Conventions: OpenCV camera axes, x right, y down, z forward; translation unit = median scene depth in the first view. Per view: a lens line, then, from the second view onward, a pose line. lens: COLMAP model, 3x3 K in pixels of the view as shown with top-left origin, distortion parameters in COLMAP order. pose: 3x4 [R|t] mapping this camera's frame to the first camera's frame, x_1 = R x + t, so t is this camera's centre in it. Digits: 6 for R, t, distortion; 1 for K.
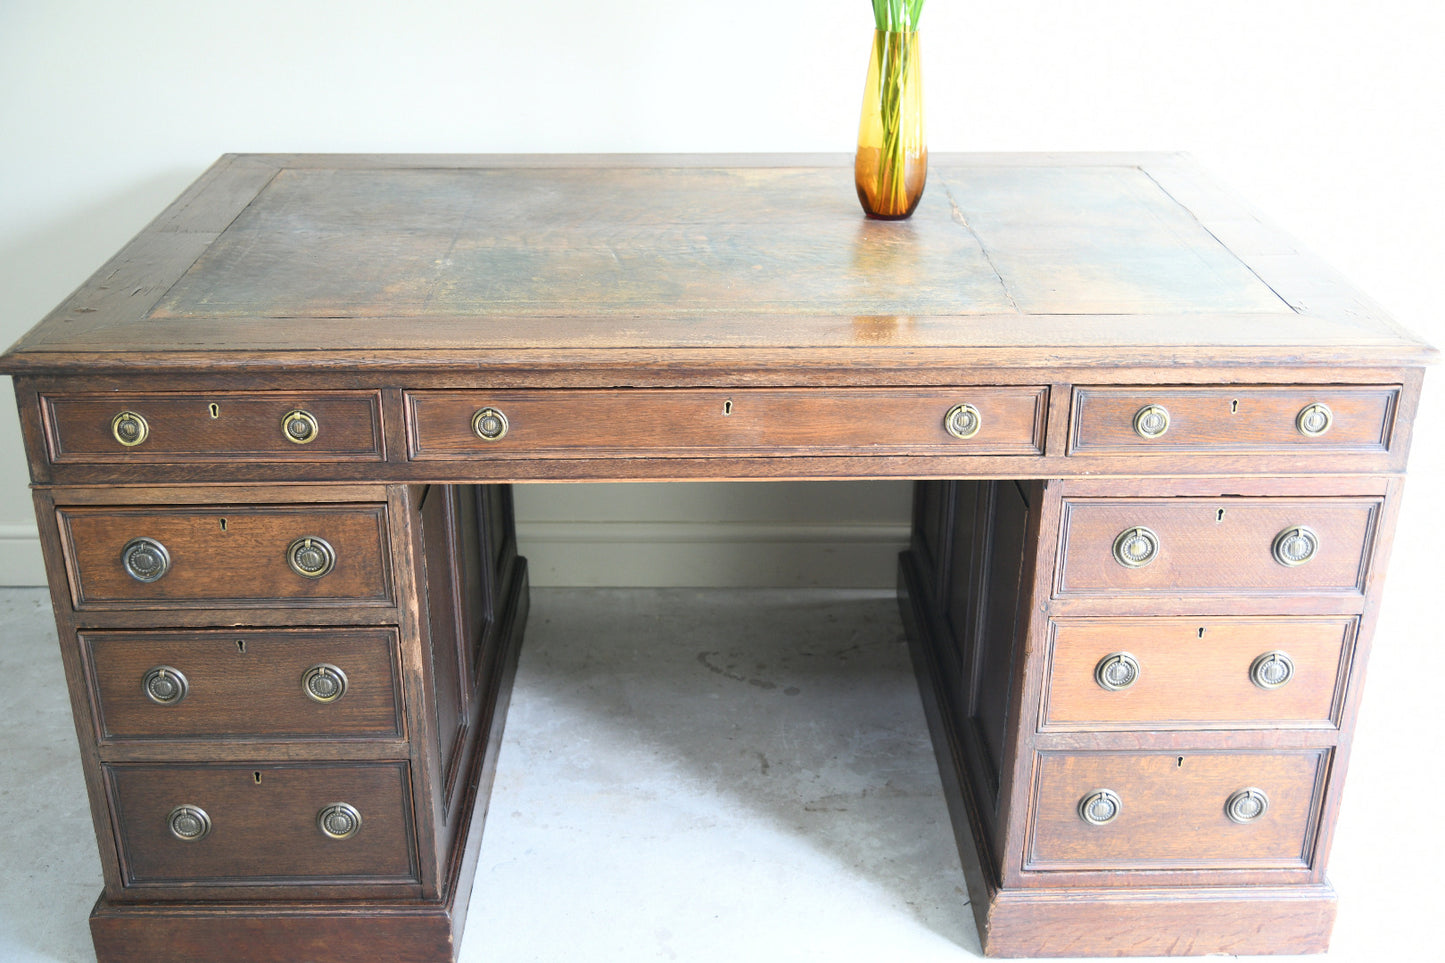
lens RADIAL K [[1628.6, 0, 731.6], [0, 1628.6, 477.0], [0, 0, 1]] dist [-0.020524, 0.000000]
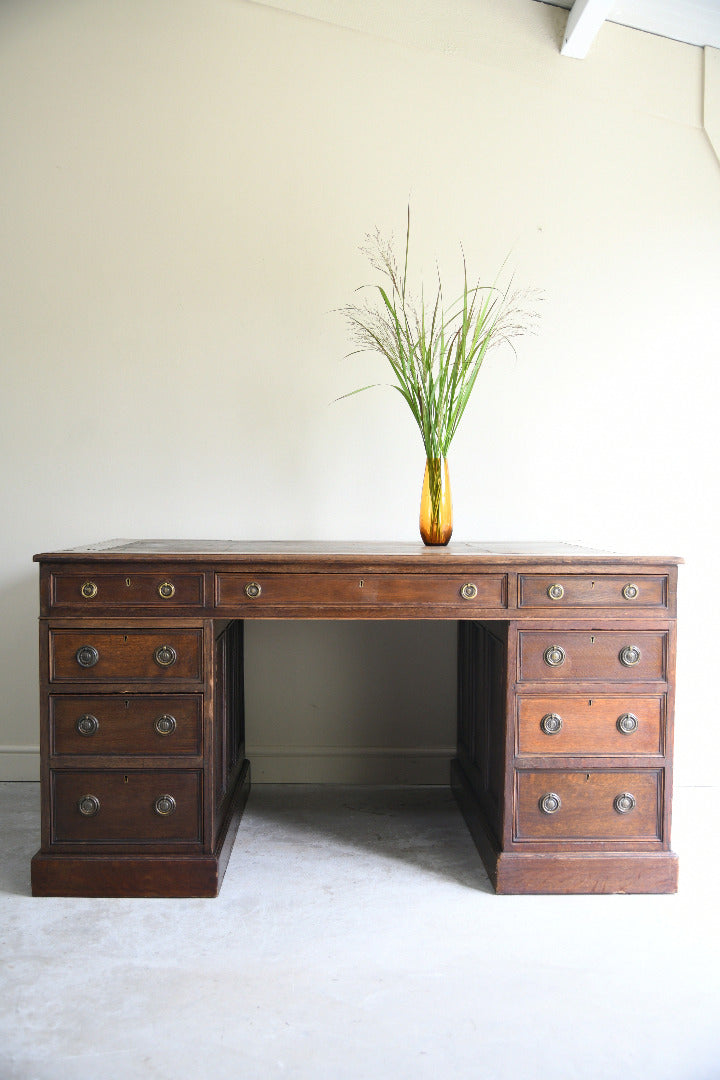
lens RADIAL K [[1064.3, 0, 354.3], [0, 1064.3, 547.3], [0, 0, 1]] dist [-0.023487, 0.000000]
pose [[1.000000, -0.000358, 0.000725, -0.011599], [0.000599, 0.930213, -0.367020, 0.393303], [-0.000543, 0.367020, 0.930213, -0.316684]]
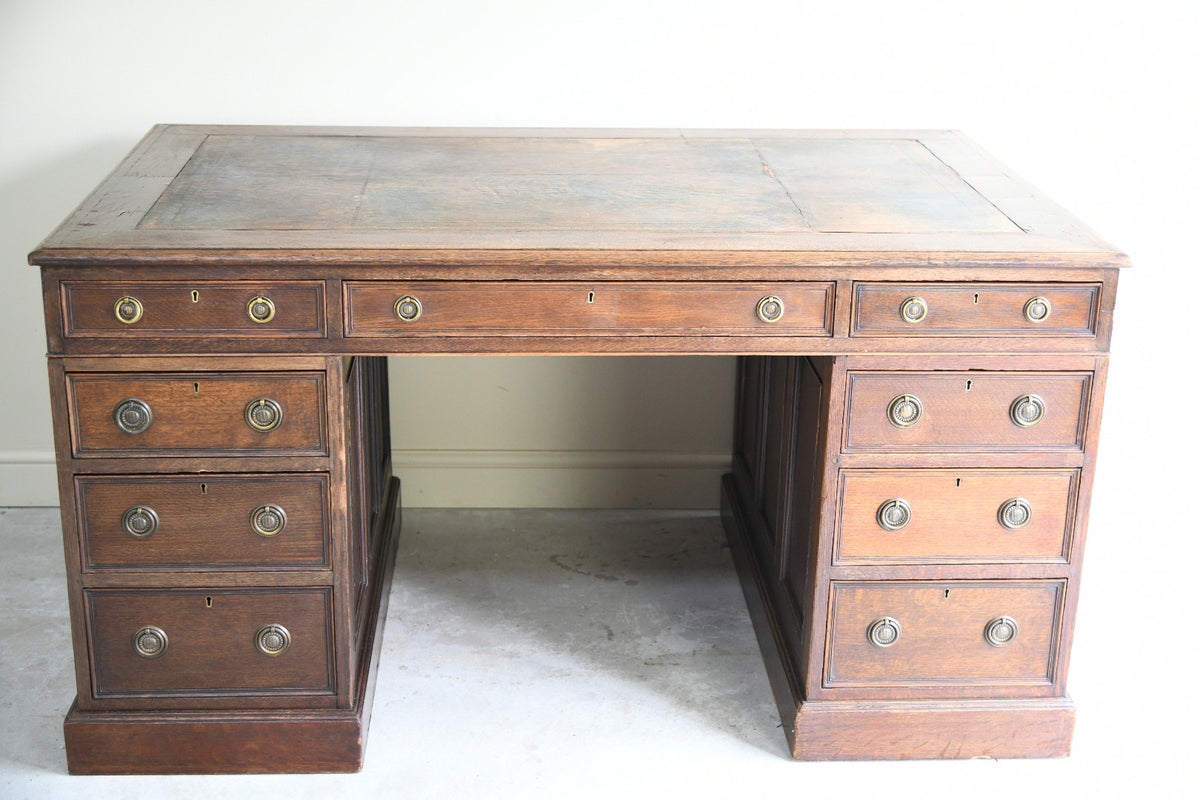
lens RADIAL K [[1729.5, 0, 610.9], [0, 1729.5, 396.5], [0, 0, 1]] dist [-0.014763, 0.000000]
pose [[0.999247, 0.002478, 0.038711, -0.035450], [0.000677, 0.996692, -0.081273, 0.134012], [-0.038784, 0.081238, 0.995940, -0.336099]]
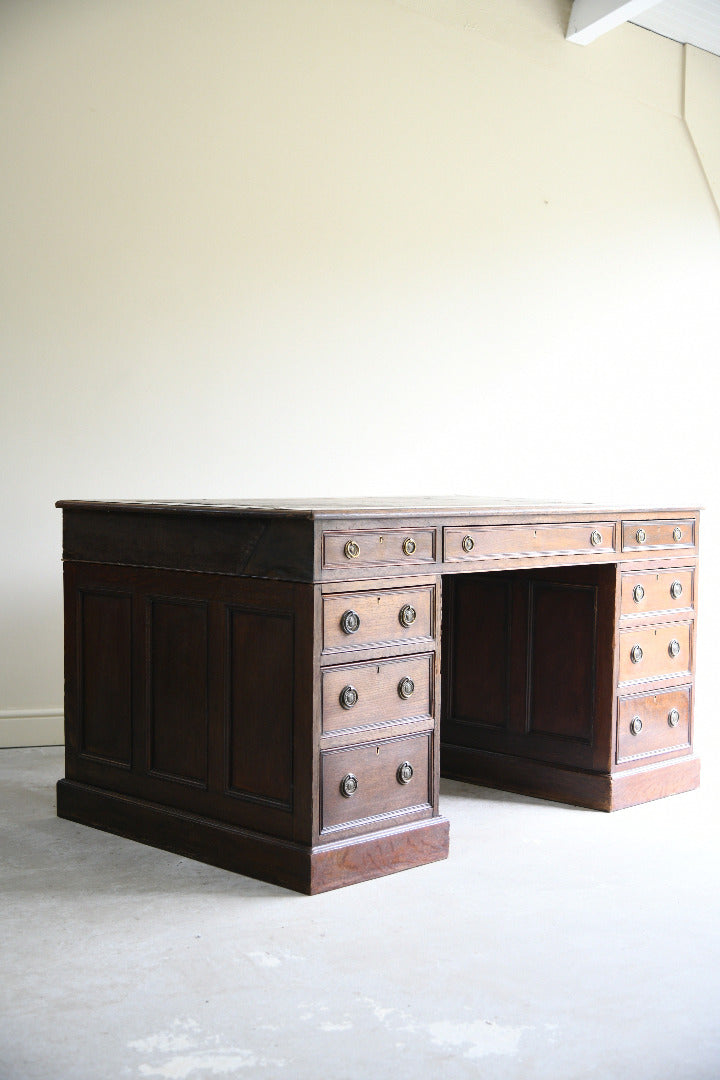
lens RADIAL K [[1556.6, 0, 362.3], [0, 1556.6, 536.4], [0, 0, 1]] dist [-0.014763, 0.000000]
pose [[0.707860, -0.028063, 0.705795, -1.553497], [0.282642, 0.926983, -0.246611, 0.390670], [-0.647339, 0.374053, 0.664105, -0.270382]]
